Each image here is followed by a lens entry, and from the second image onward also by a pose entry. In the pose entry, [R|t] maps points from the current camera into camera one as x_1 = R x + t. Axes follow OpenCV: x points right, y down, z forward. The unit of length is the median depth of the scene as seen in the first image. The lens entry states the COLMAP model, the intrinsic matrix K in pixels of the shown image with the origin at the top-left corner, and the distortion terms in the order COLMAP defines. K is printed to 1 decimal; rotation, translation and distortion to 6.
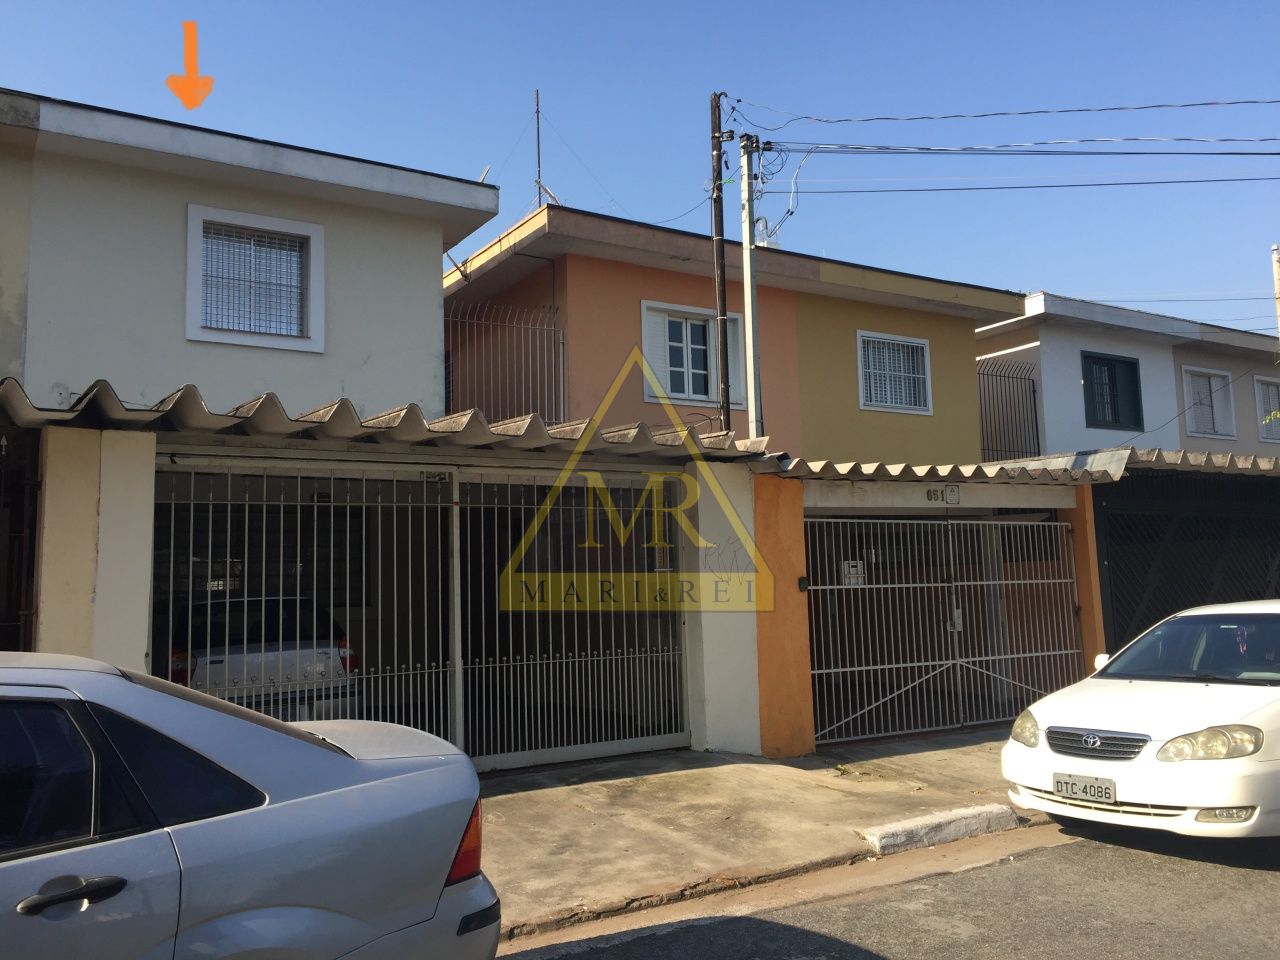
lens RADIAL K [[1108.3, 0, 640.0], [0, 1108.3, 480.0], [0, 0, 1]] dist [0.018136, -0.008418]
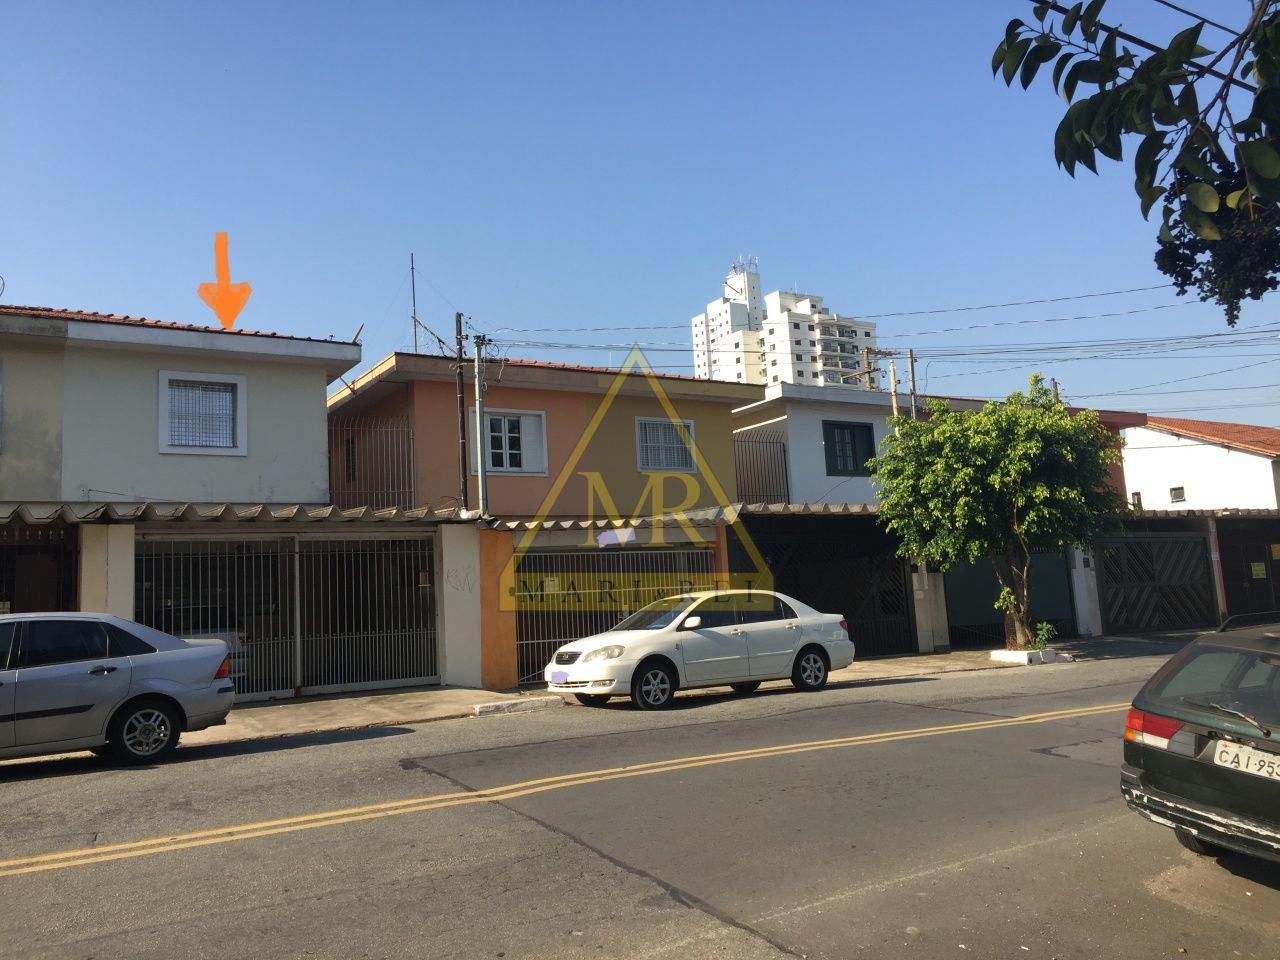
lens RADIAL K [[1059.0, 0, 640.0], [0, 1059.0, 480.0], [0, 0, 1]] dist [0.015842, 0.007773]
pose [[0.999602, -0.024417, 0.014160, 0.307860], [0.024731, 0.999443, -0.022399, -0.037262], [-0.013605, 0.022741, 0.999649, -0.637885]]
